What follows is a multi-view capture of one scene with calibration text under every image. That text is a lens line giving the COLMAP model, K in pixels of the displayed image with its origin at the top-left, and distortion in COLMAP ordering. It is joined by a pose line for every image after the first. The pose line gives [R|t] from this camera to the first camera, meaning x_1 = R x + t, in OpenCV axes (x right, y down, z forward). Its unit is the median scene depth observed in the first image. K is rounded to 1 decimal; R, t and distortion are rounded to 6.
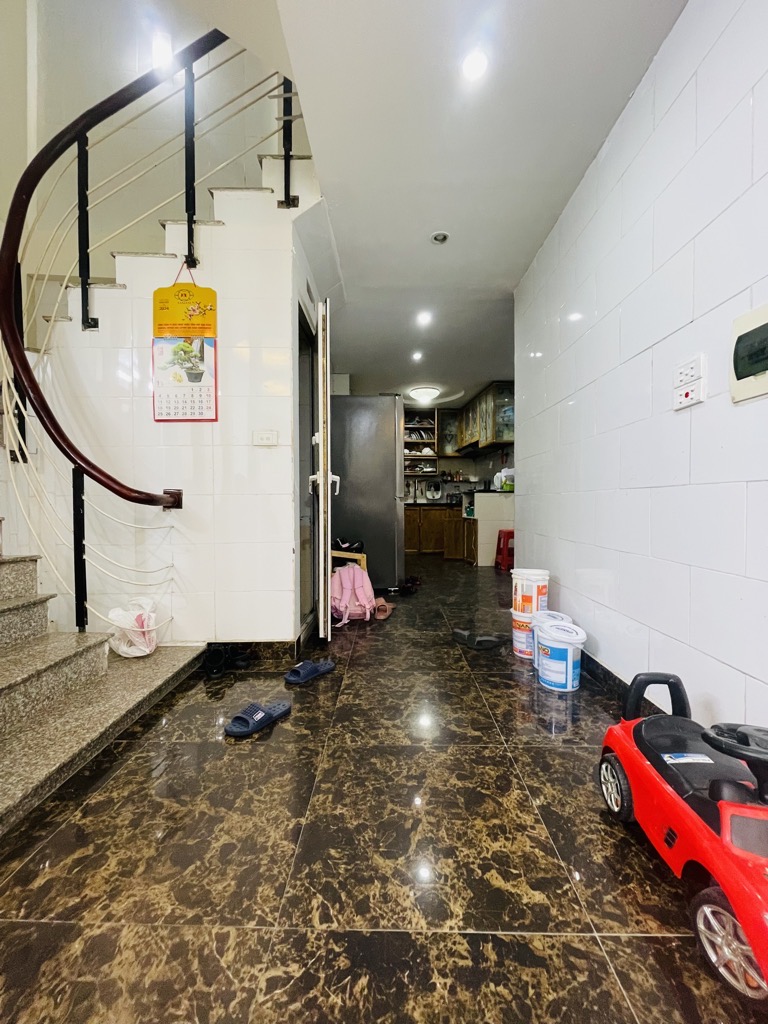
lens RADIAL K [[408.7, 0, 388.1], [0, 408.7, 506.6], [0, 0, 1]] dist [-0.003646, -0.000336]
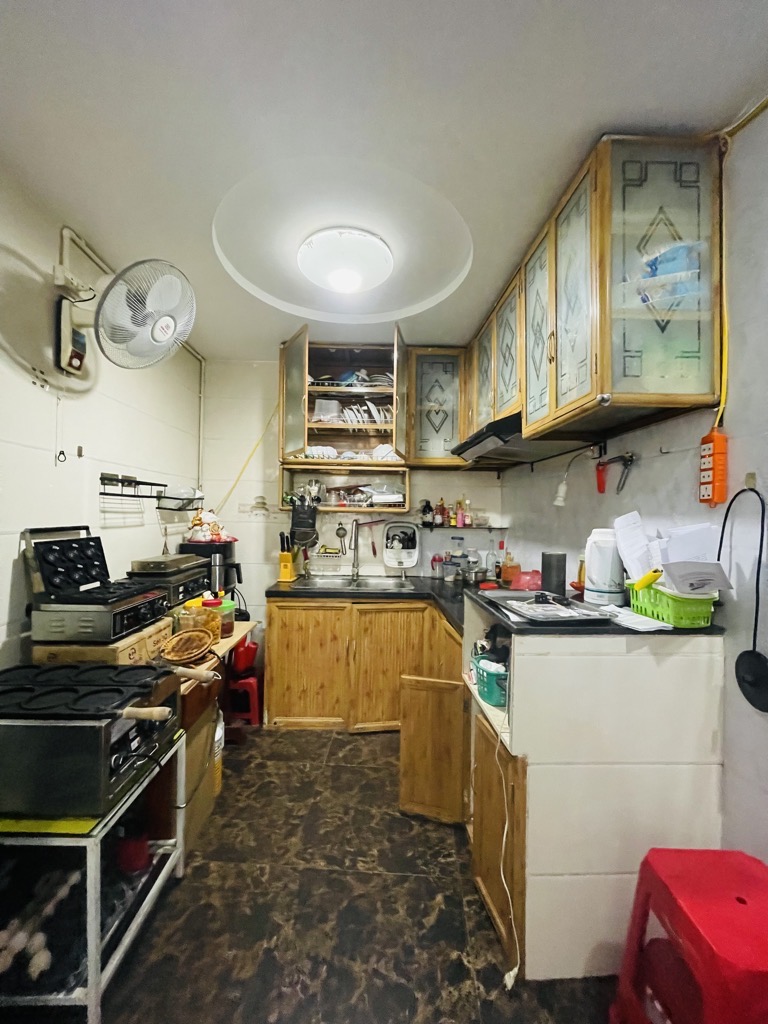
lens RADIAL K [[408.7, 0, 380.8], [0, 408.7, 508.7], [0, 0, 1]] dist [-0.003646, -0.000336]
pose [[0.998043, 0.010693, -0.061609, 0.120411], [-0.011439, 0.999865, -0.011765, -0.076219], [0.061475, 0.012447, 0.998031, 0.603481]]
